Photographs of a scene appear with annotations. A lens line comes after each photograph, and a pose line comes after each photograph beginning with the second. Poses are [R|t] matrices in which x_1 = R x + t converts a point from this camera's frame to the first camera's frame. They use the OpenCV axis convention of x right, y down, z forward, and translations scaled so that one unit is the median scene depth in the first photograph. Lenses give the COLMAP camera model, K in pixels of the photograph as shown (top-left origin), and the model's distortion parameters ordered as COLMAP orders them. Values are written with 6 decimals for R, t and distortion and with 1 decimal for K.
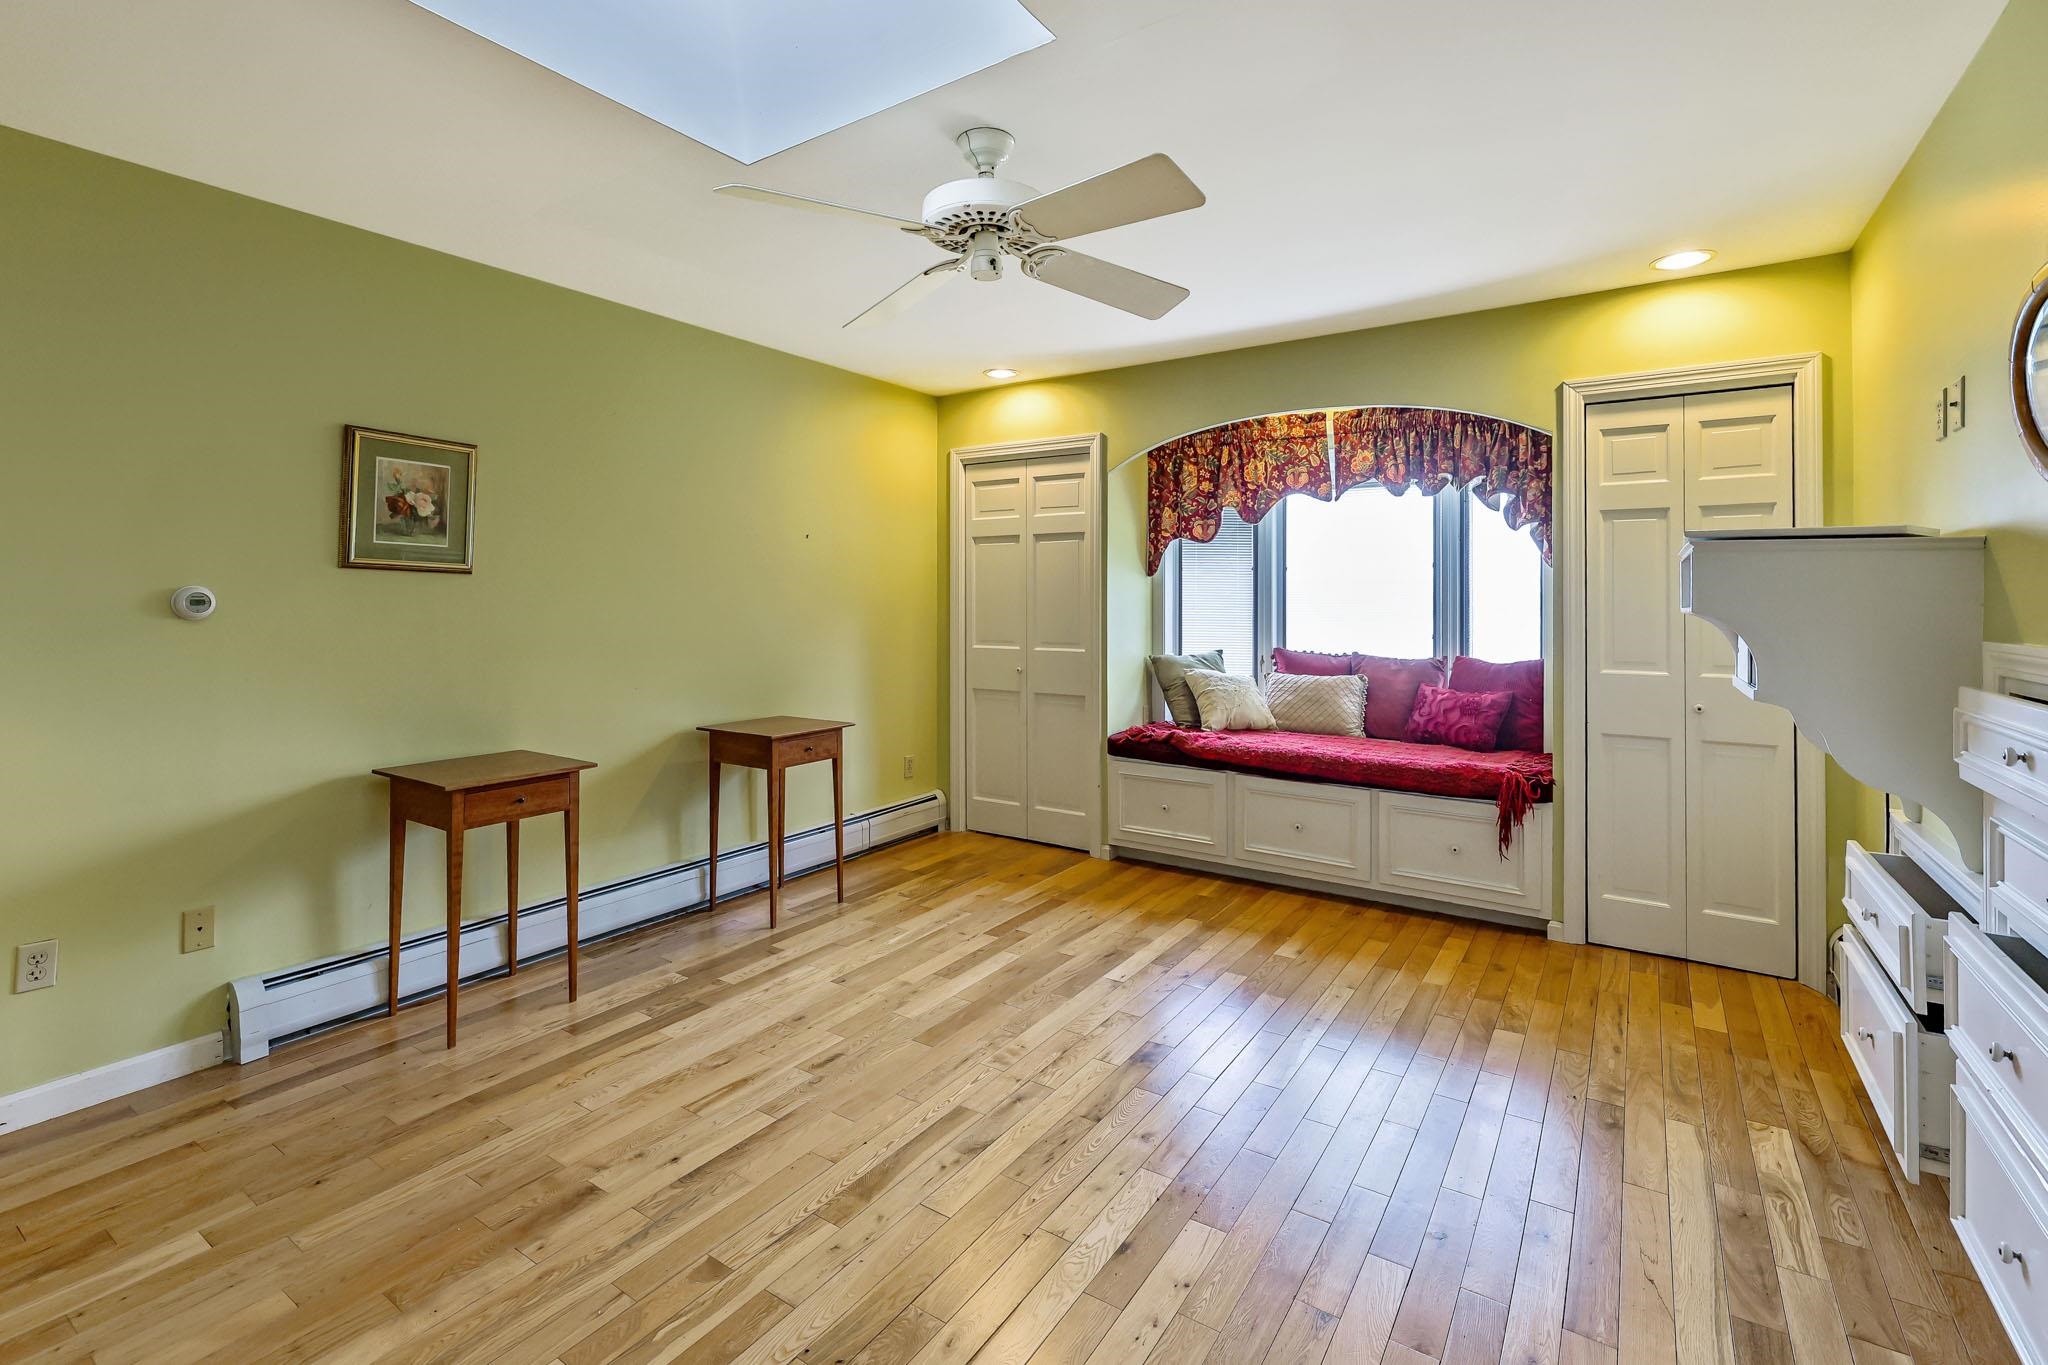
lens RADIAL K [[918.8, 0, 1029.5], [0, 918.8, 594.7], [0, 0, 1]] dist [-0.001006, -0.000248]
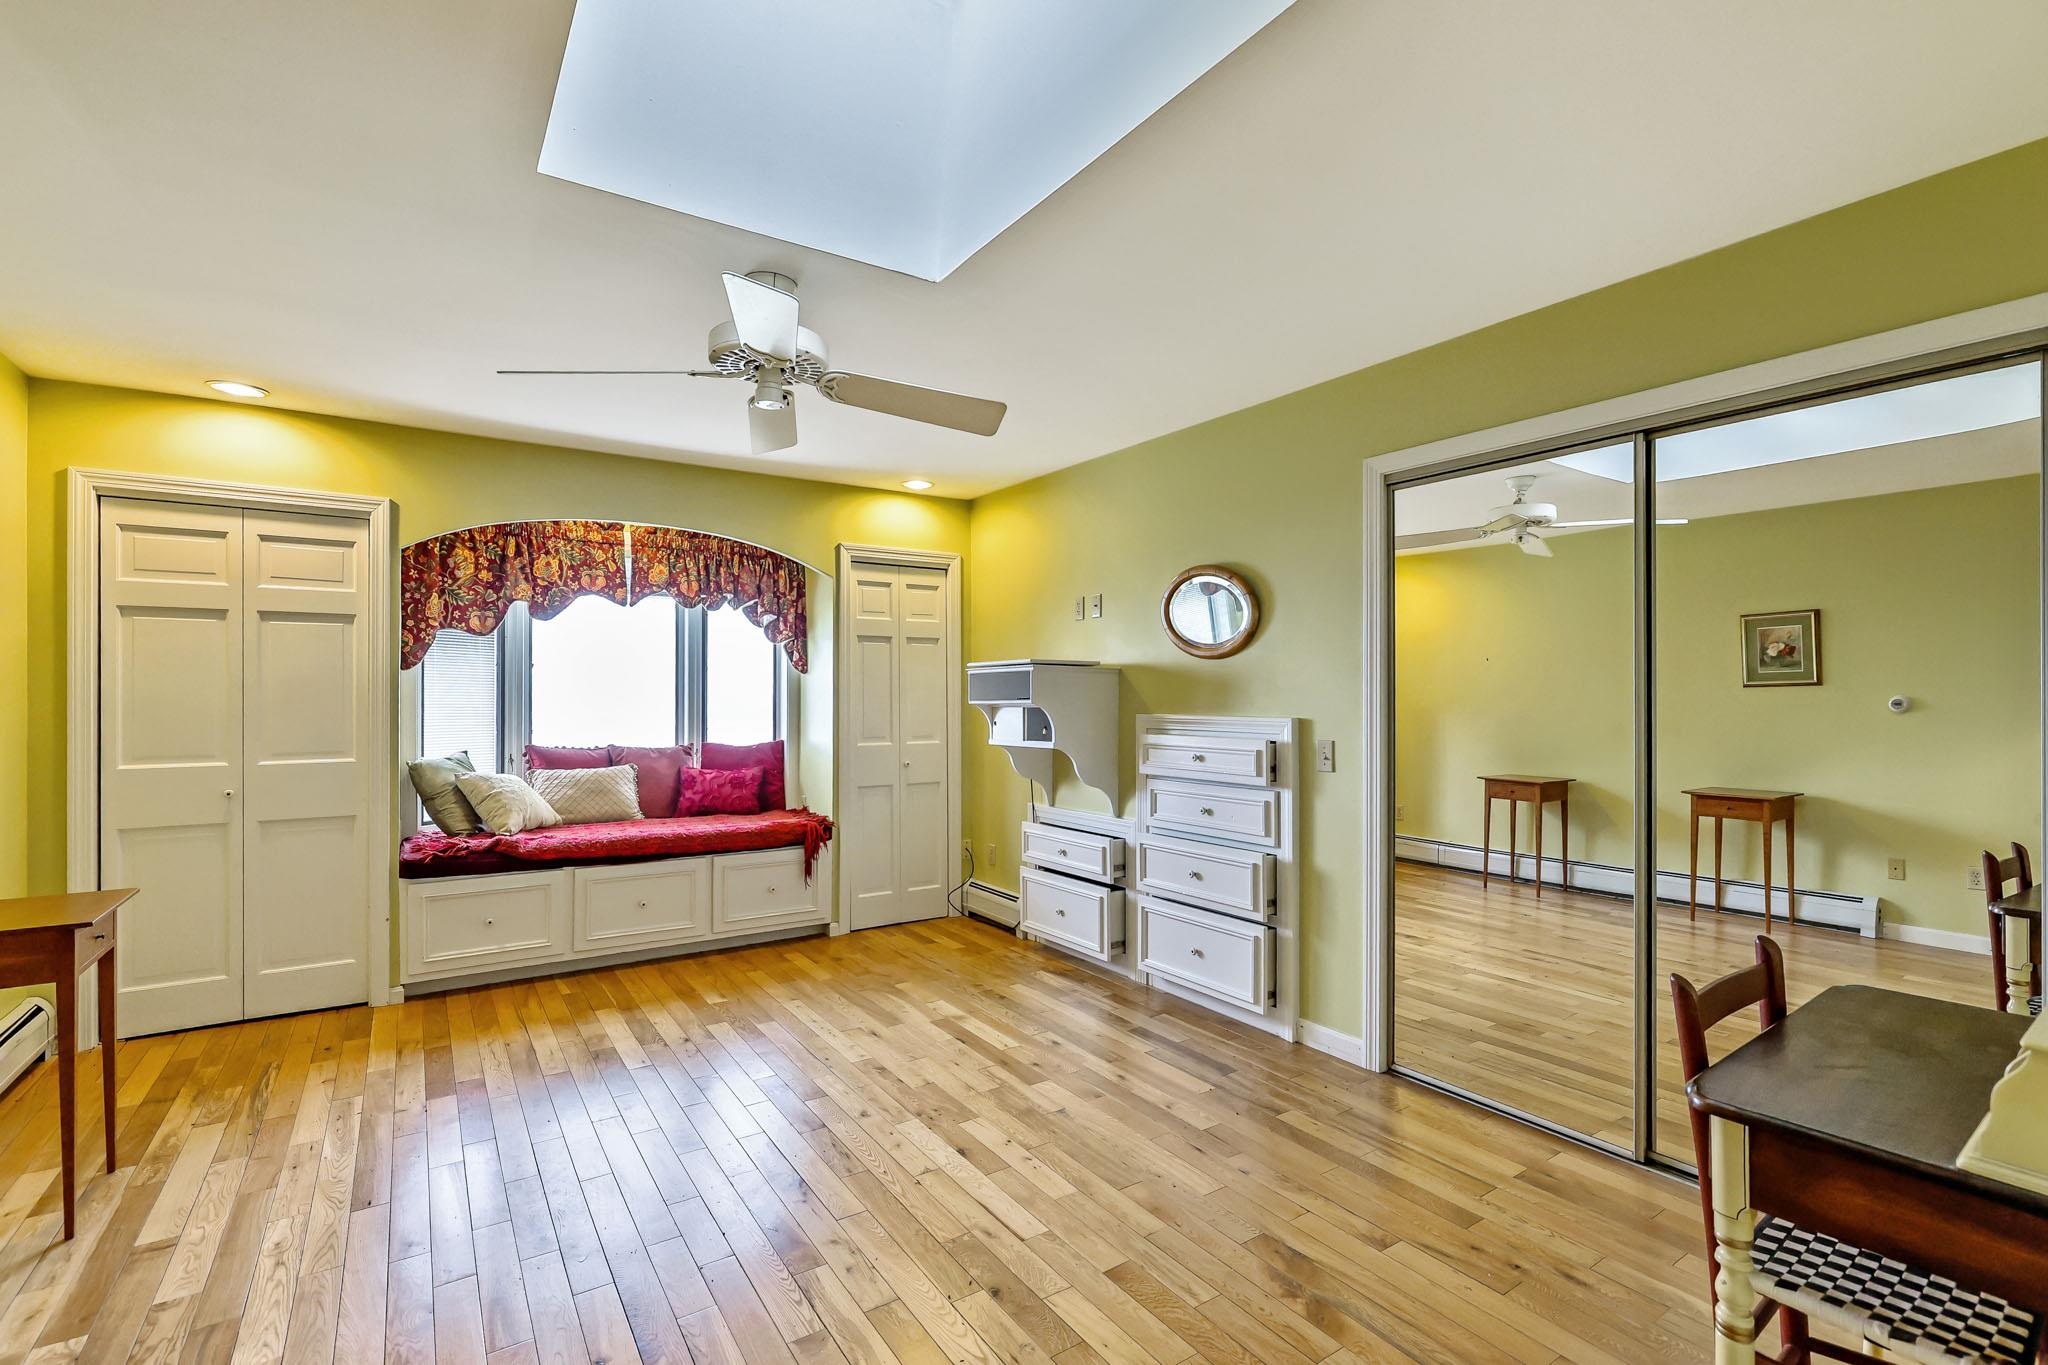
lens RADIAL K [[913.2, 0, 1010.8], [0, 913.2, 689.7], [0, 0, 1]] dist [-0.000141, -0.000823]
pose [[0.391950, 0.002495, 0.919983, -0.486033], [-0.002448, 0.999996, -0.001668, -0.001582], [-0.919983, -0.001599, 0.391954, 0.155117]]
